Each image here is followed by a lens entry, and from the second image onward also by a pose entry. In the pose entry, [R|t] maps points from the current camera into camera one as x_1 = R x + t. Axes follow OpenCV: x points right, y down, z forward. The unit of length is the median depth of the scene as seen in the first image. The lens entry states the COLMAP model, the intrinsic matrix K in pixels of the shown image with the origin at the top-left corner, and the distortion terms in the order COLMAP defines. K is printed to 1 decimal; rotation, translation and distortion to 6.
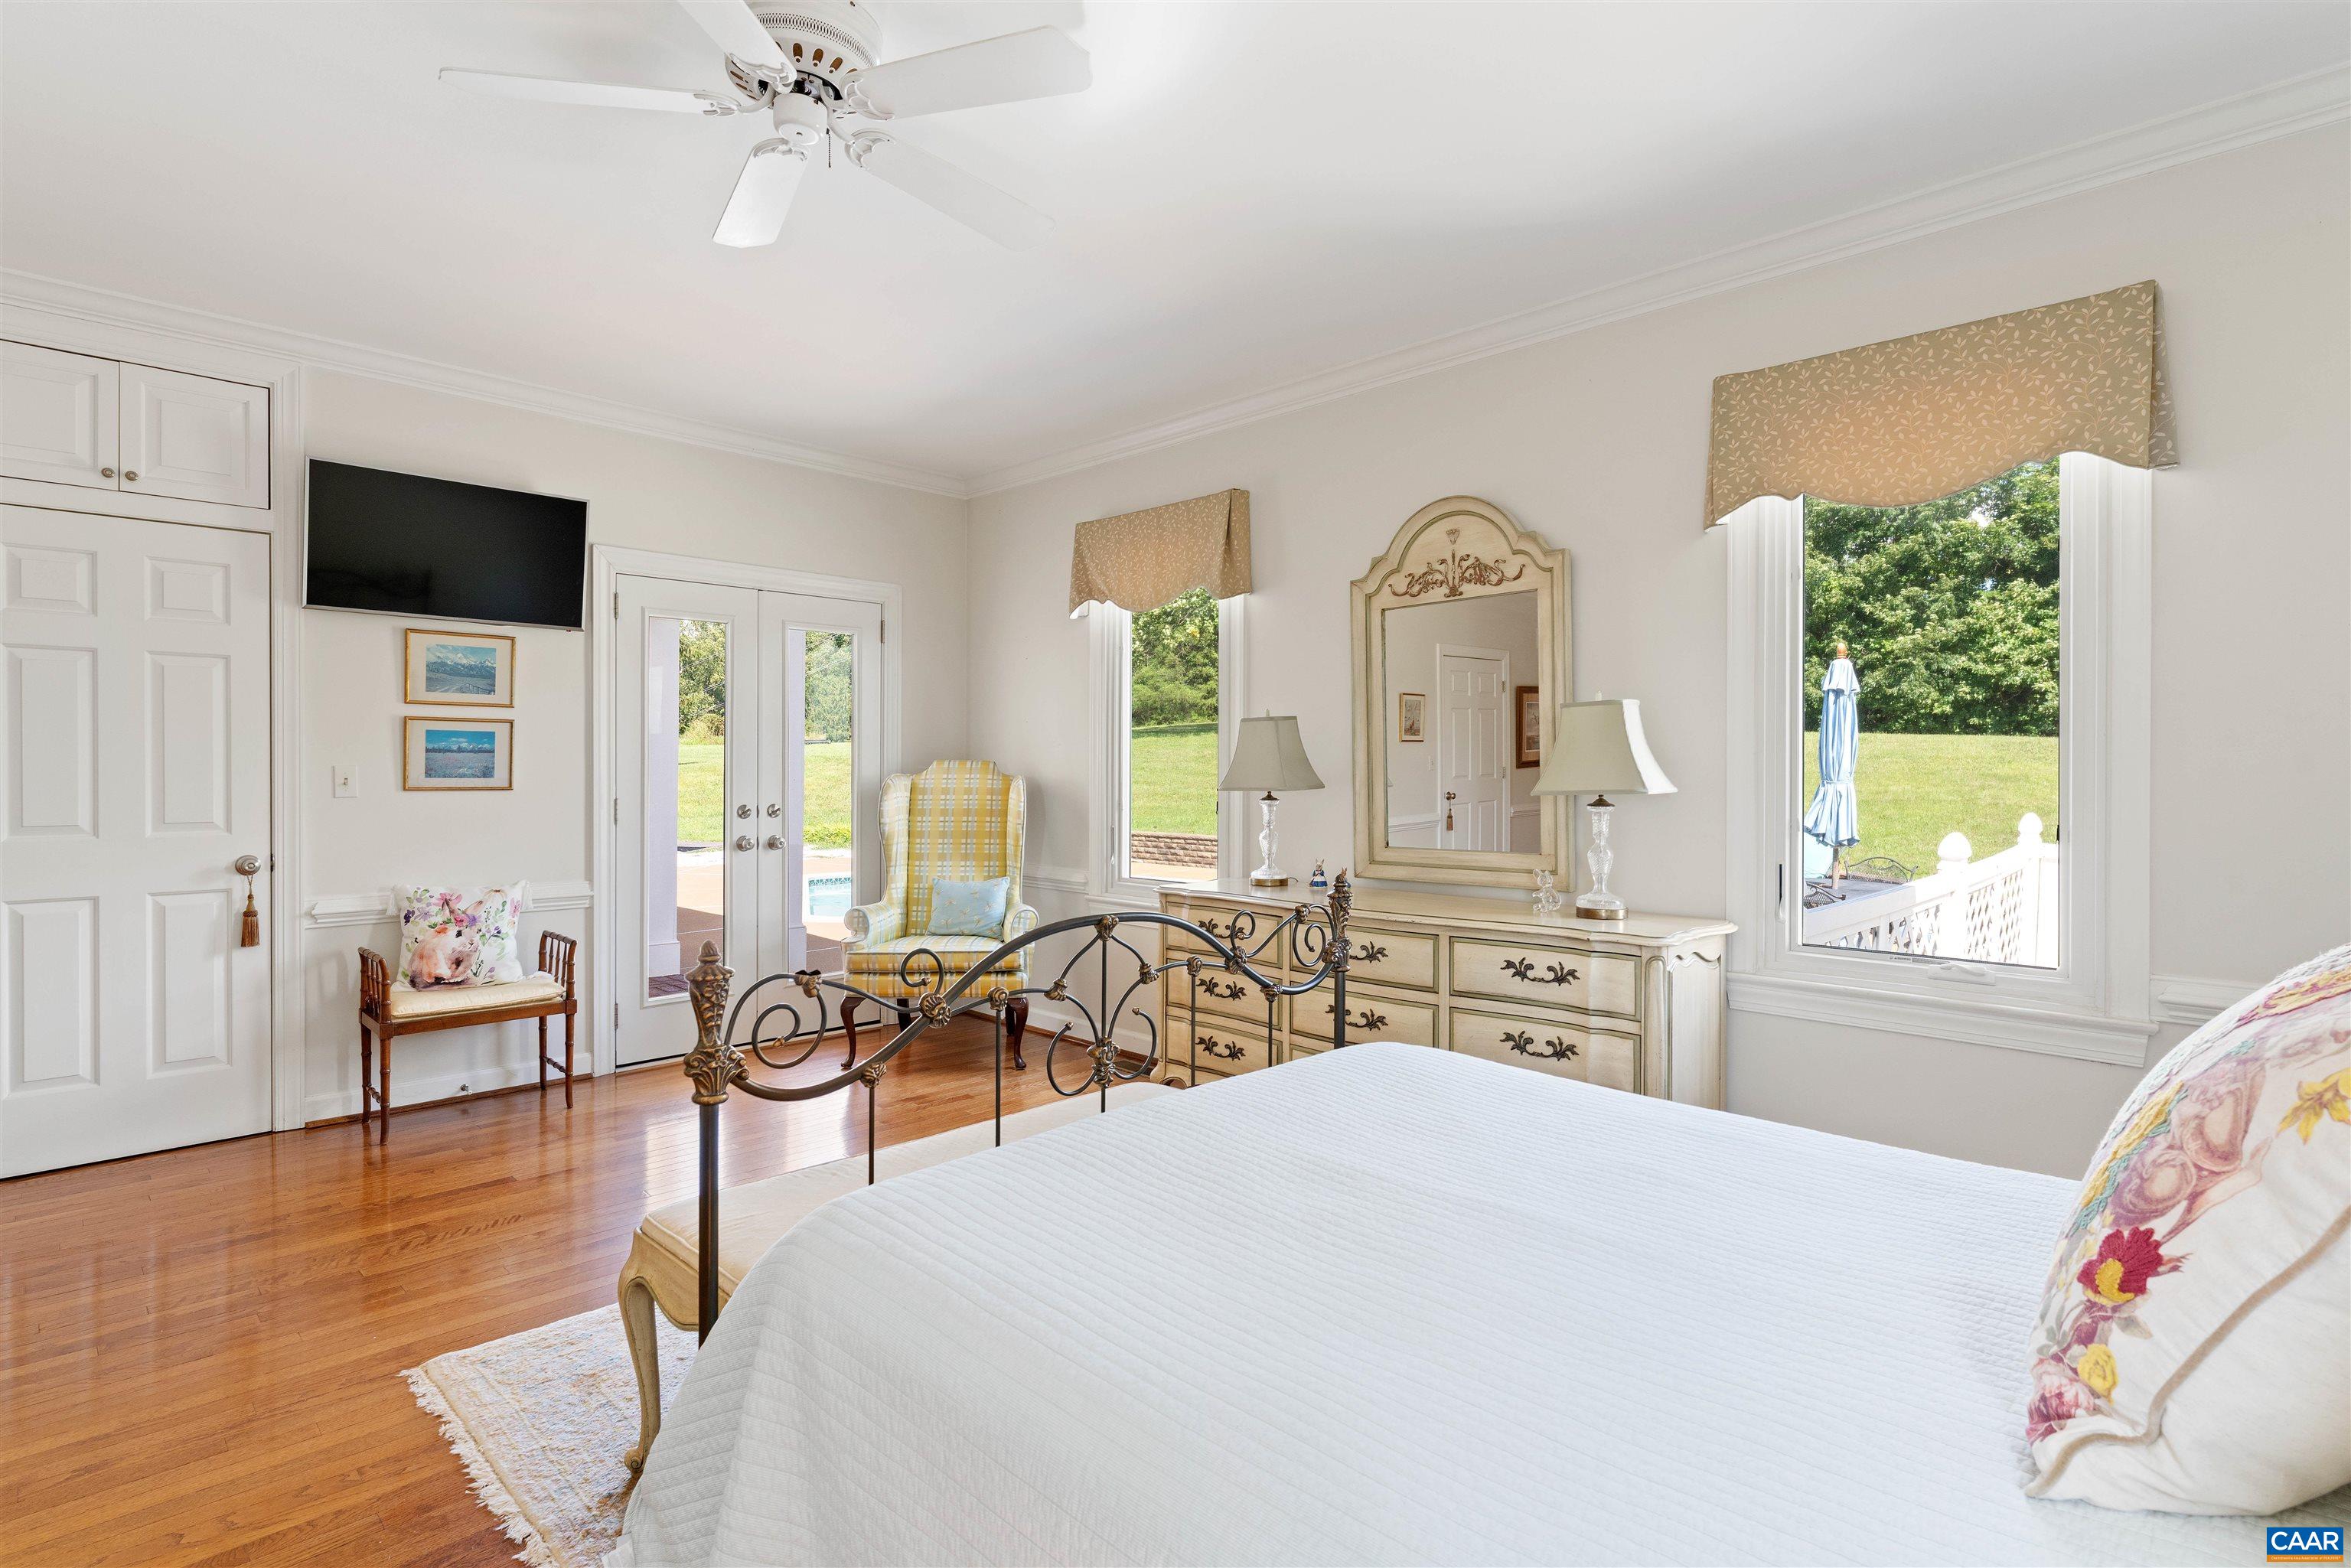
lens RADIAL K [[1182.4, 0, 1175.5], [0, 1182.4, 784.0], [0, 0, 1]] dist [0.039290, 0.000047]
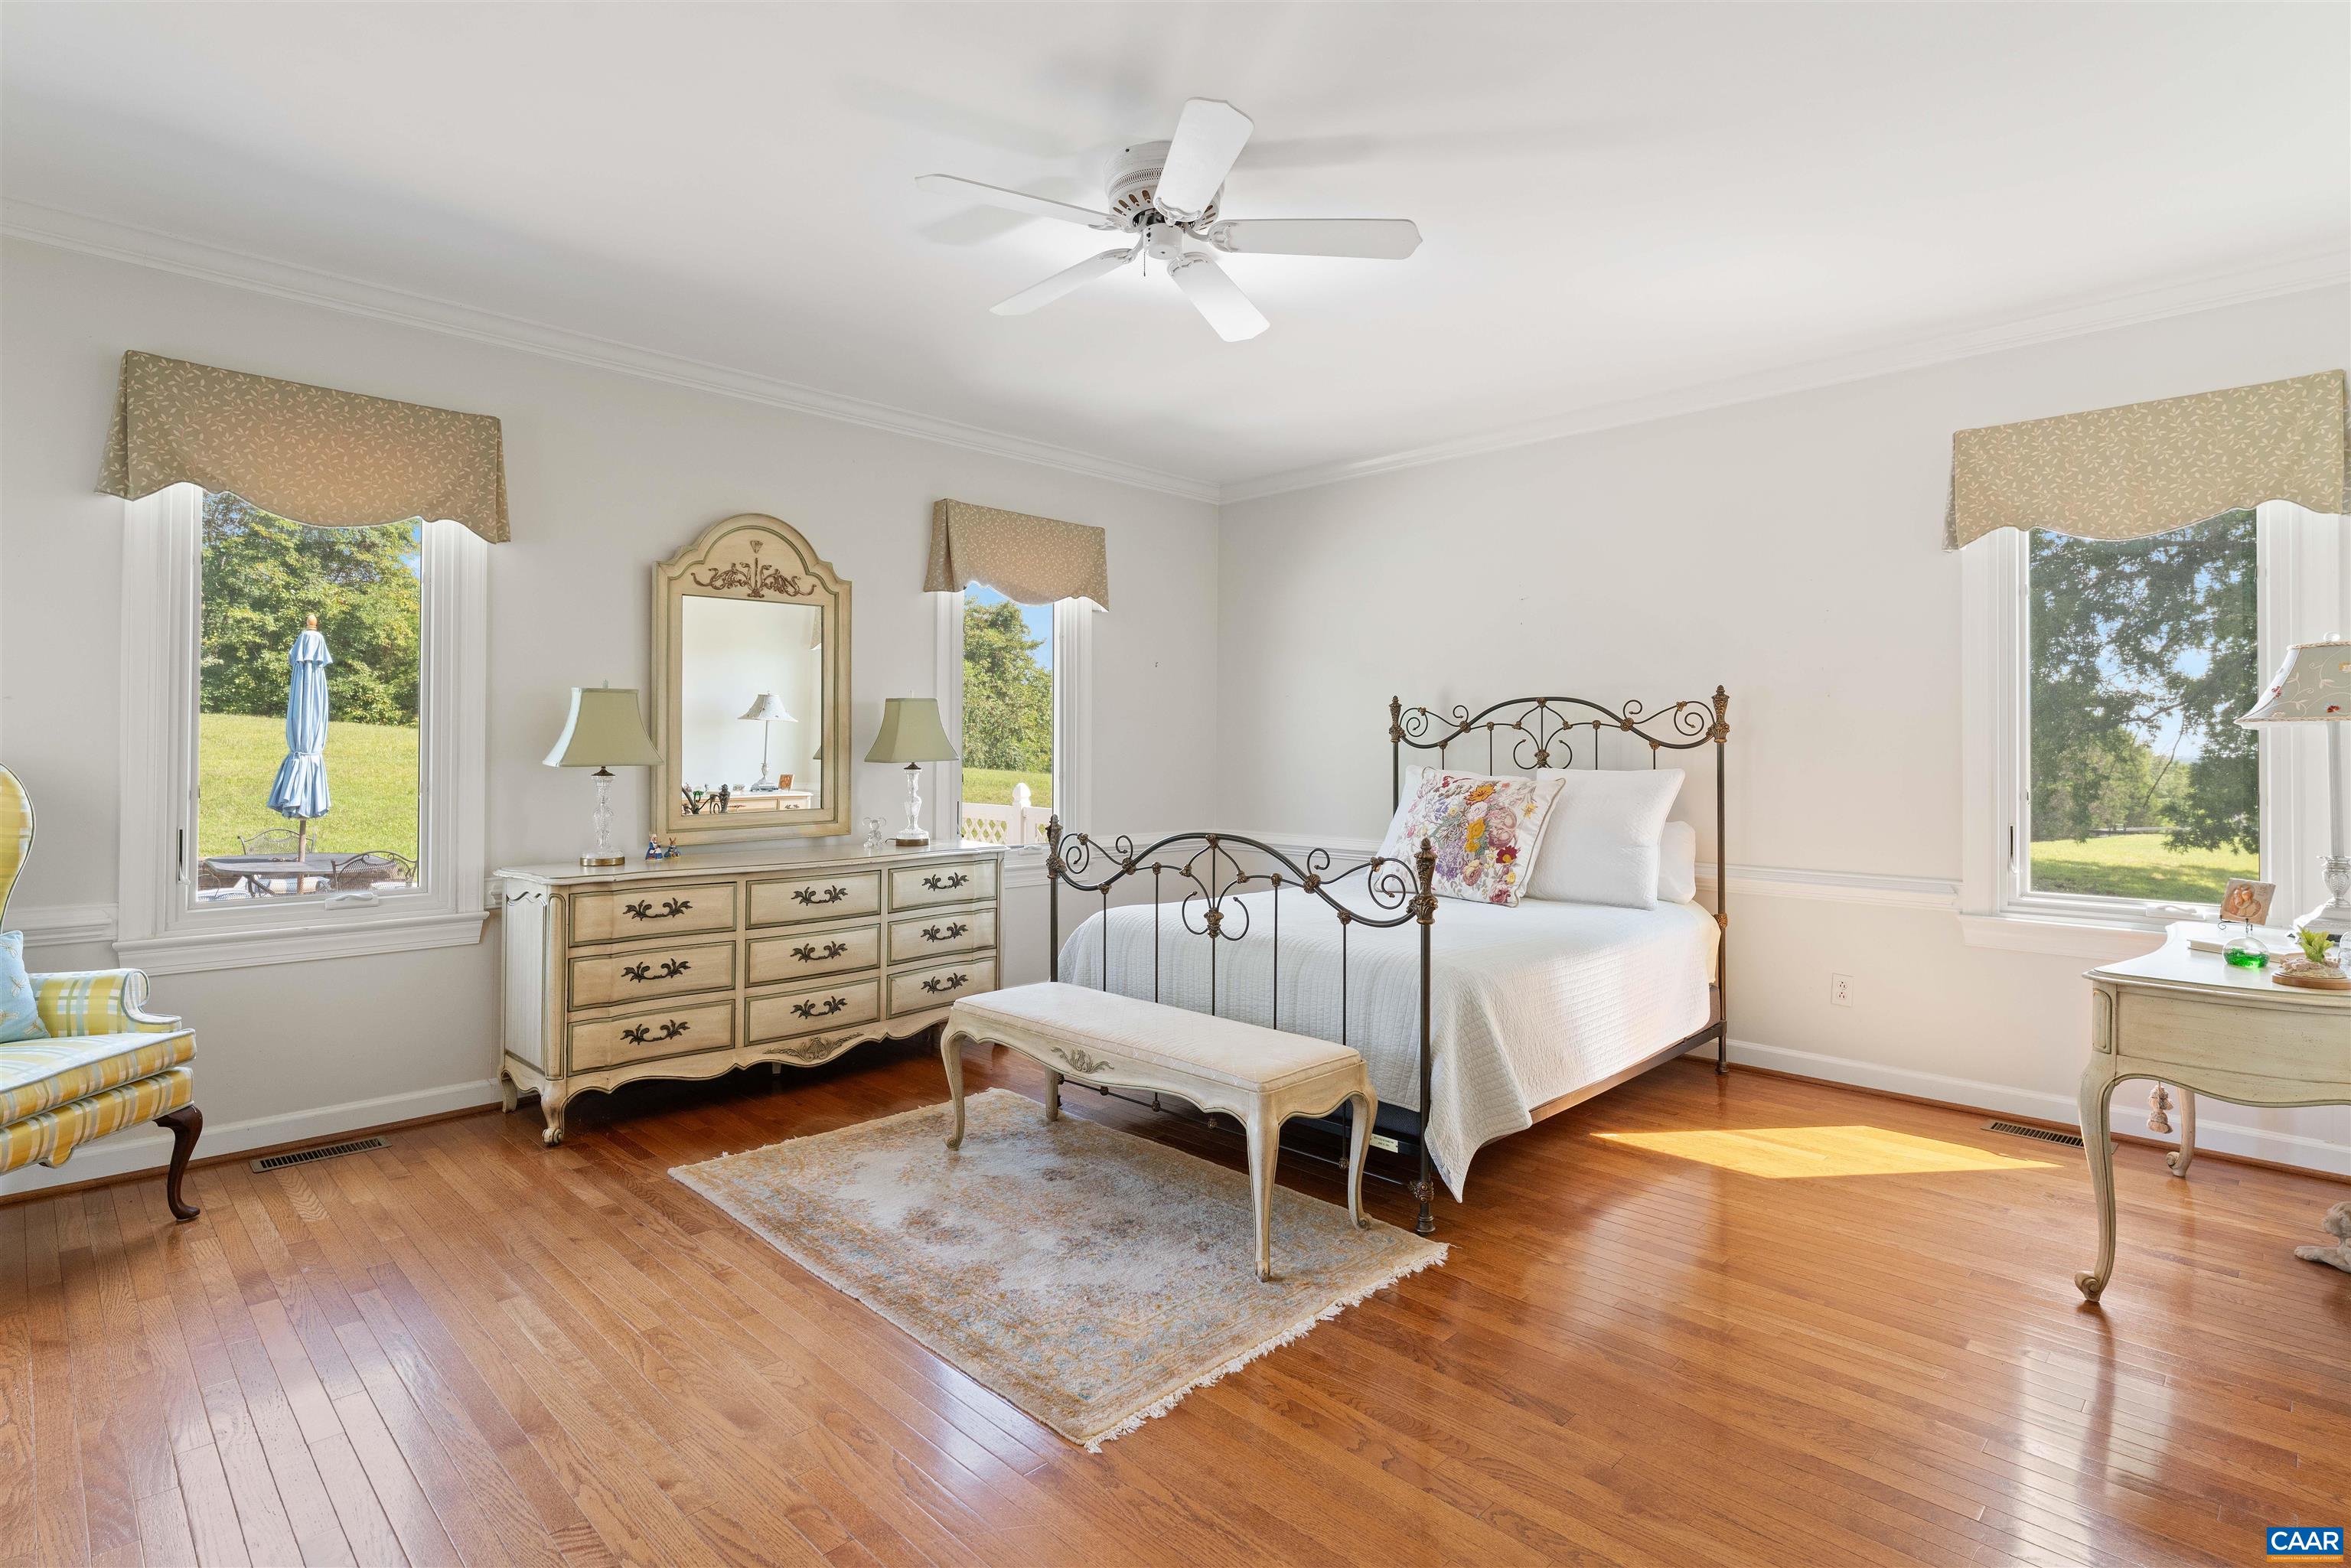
lens RADIAL K [[1141.7, 0, 1173.5], [0, 1141.7, 745.1], [0, 0, 1]] dist [0.000592, 0.000034]
pose [[-0.010632, -0.000277, 0.999943, -0.954984], [0.007457, 0.999972, 0.000357, -0.008389], [-0.999916, 0.007460, -0.010630, 0.626790]]
